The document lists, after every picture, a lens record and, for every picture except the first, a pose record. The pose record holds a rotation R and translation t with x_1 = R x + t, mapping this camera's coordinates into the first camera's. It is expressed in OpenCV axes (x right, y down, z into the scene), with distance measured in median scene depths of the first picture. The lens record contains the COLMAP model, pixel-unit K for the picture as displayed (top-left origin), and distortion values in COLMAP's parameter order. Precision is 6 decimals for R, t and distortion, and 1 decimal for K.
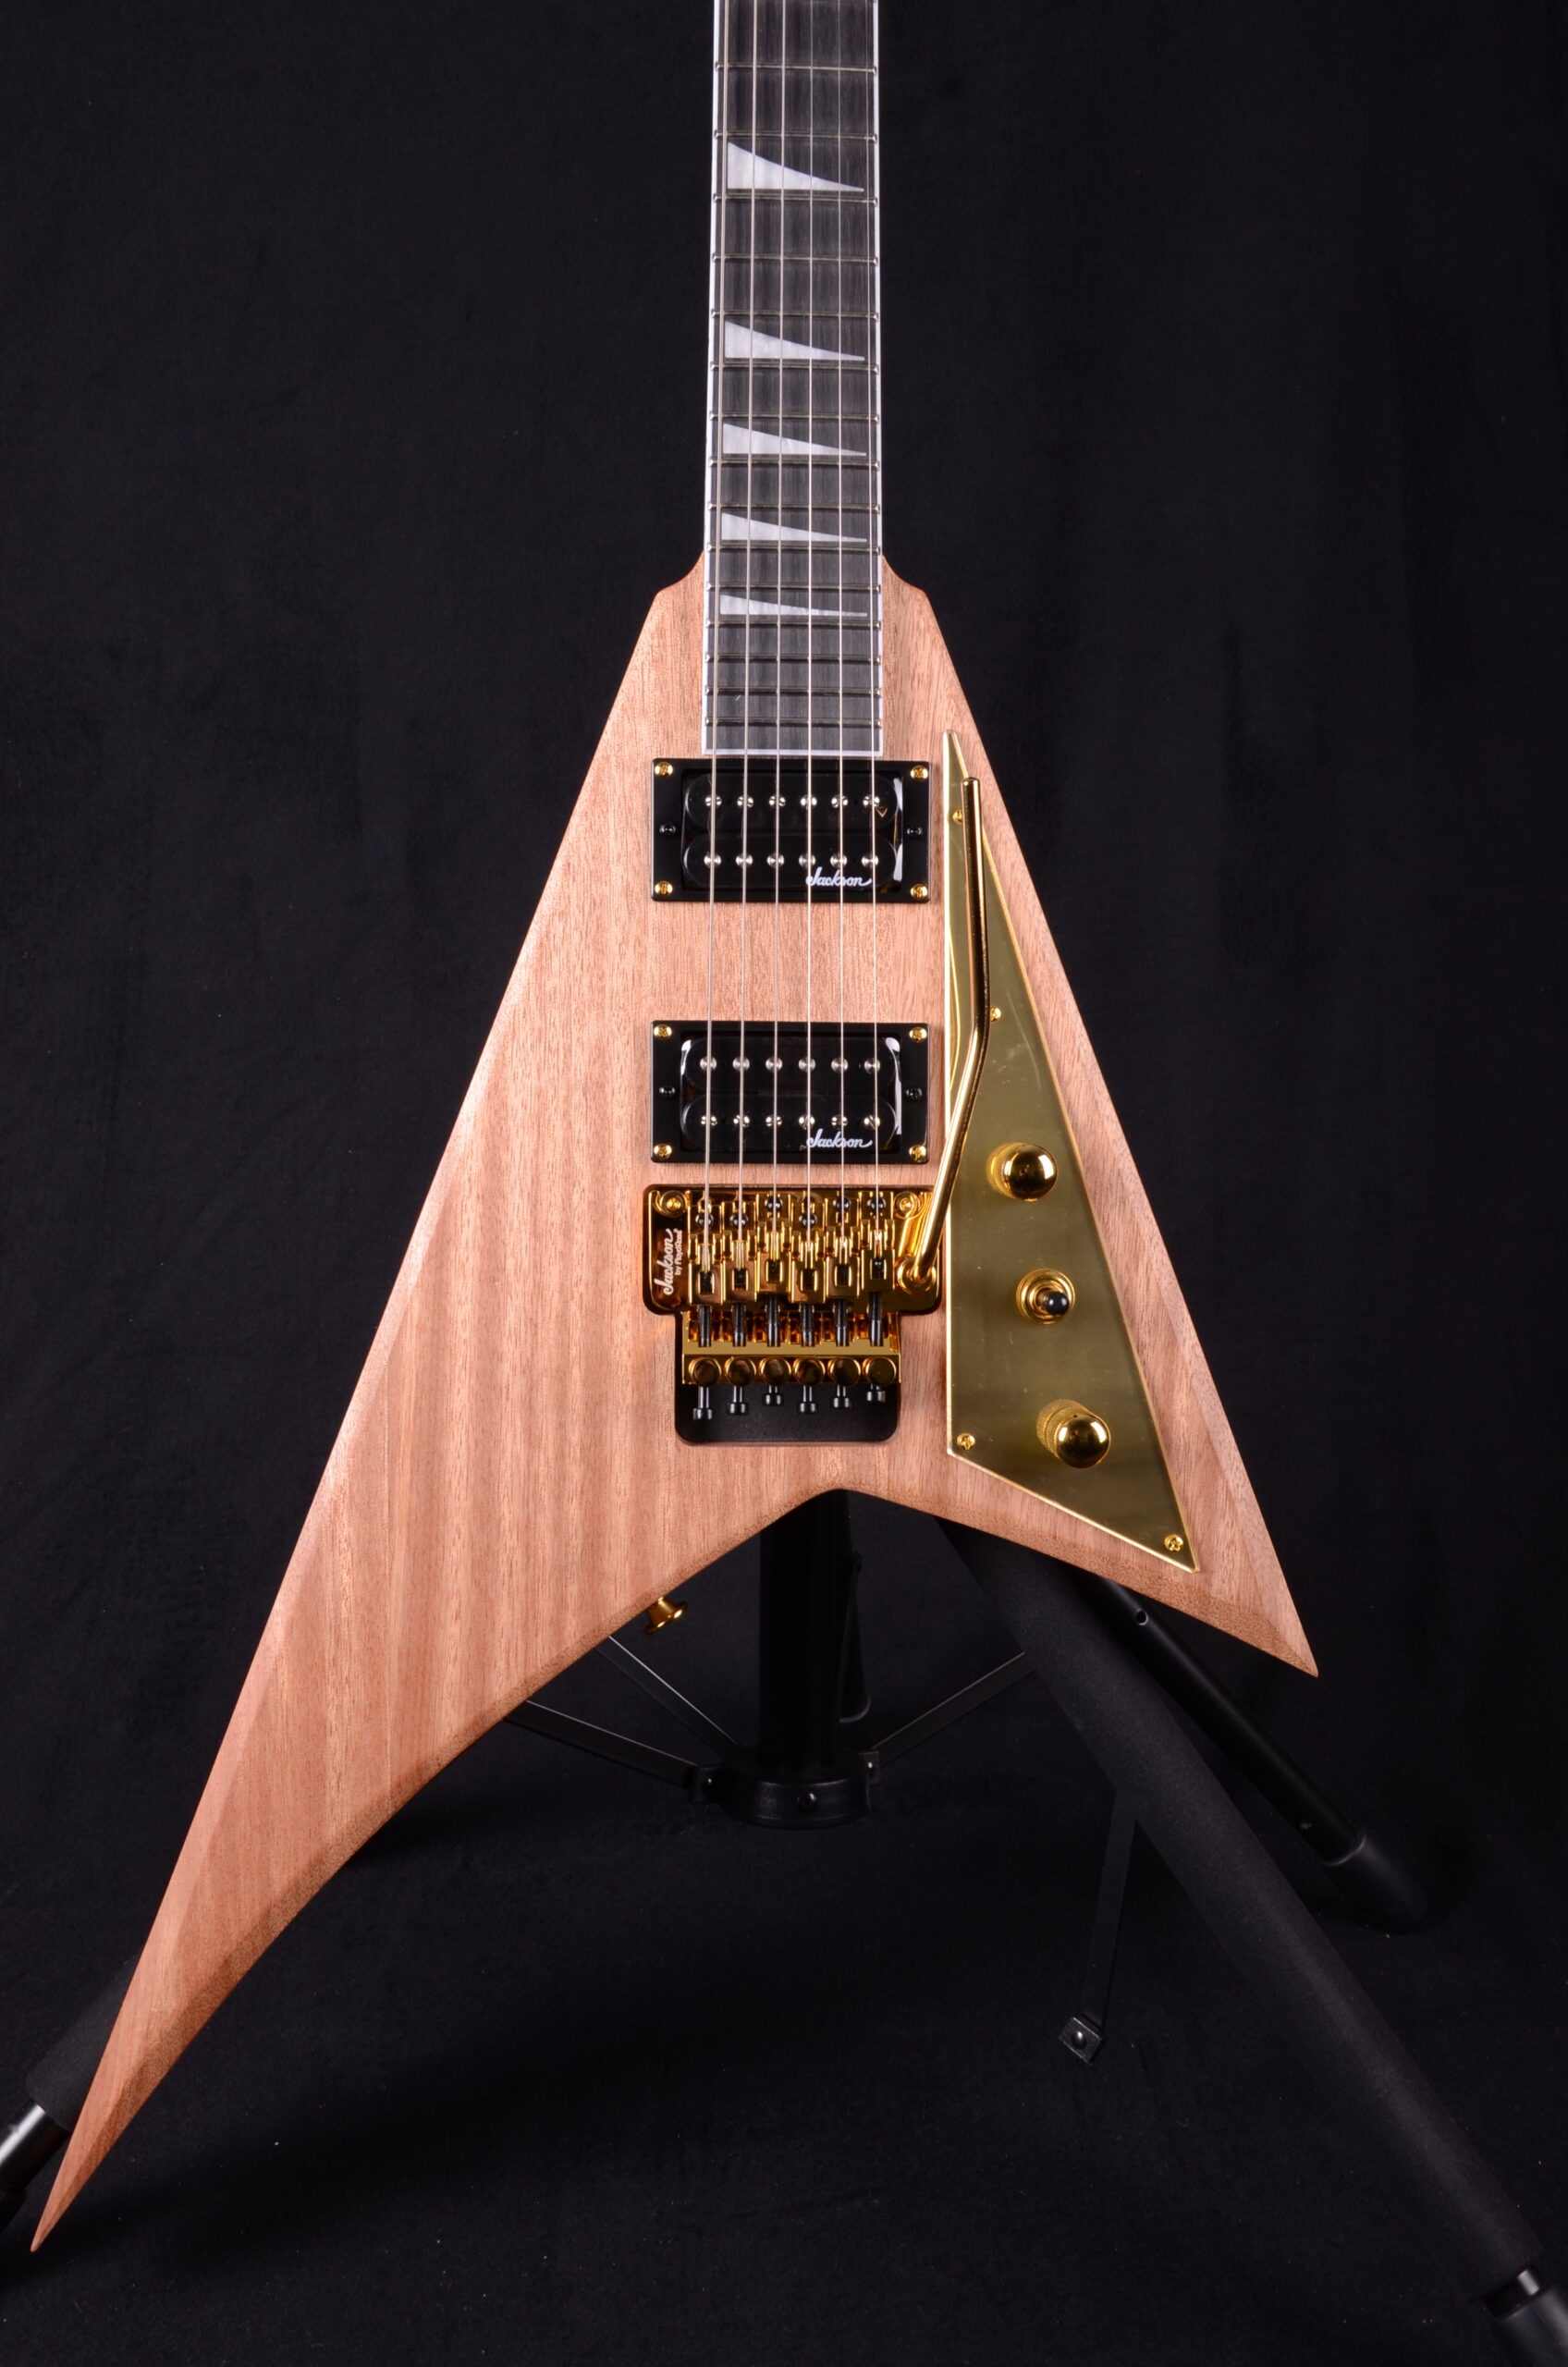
lens RADIAL K [[2563.2, 0, 755.8], [0, 2563.2, 1219.8], [0, 0, 1]] dist [-0.000021, 0.000000]
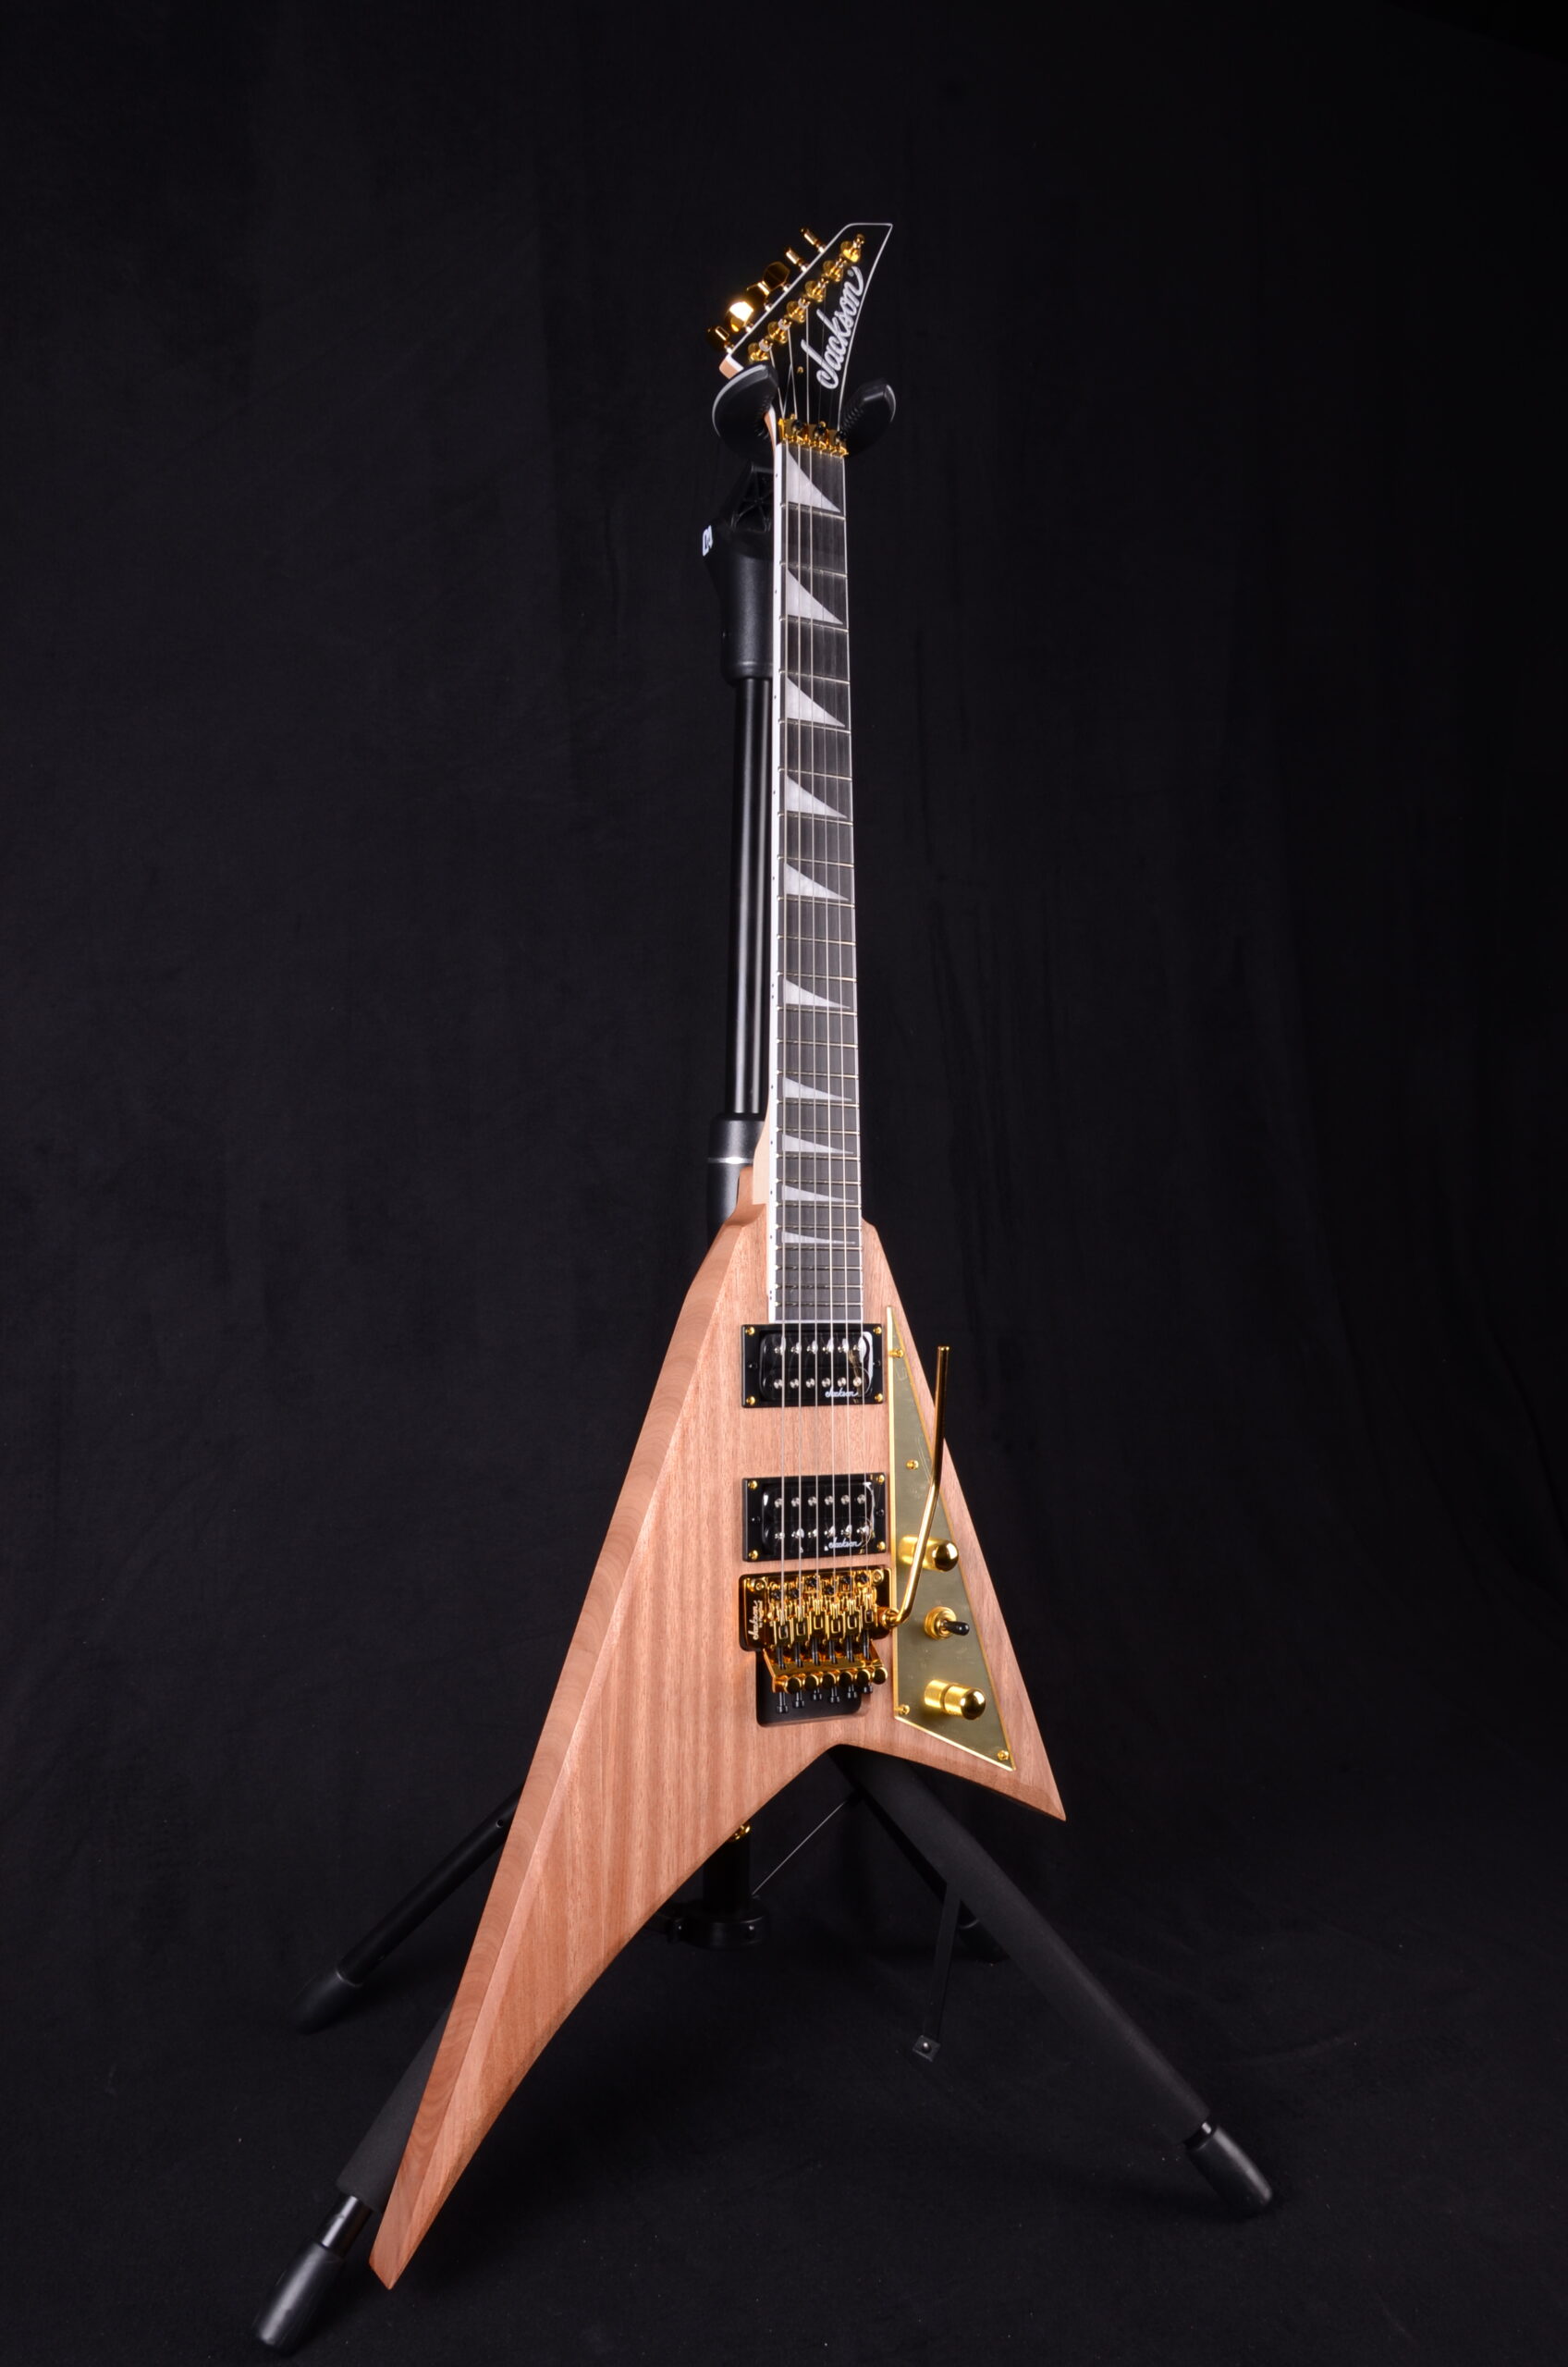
lens RADIAL K [[2067.5, 0, 786.9], [0, 2067.5, 1218.6], [0, 0, 1]] dist [-0.096742, 0.052016]
pose [[0.893806, 0.014671, 0.448214, -0.626861], [0.026846, 0.995922, -0.086132, -0.129287], [-0.447649, 0.089018, 0.889767, -0.243082]]
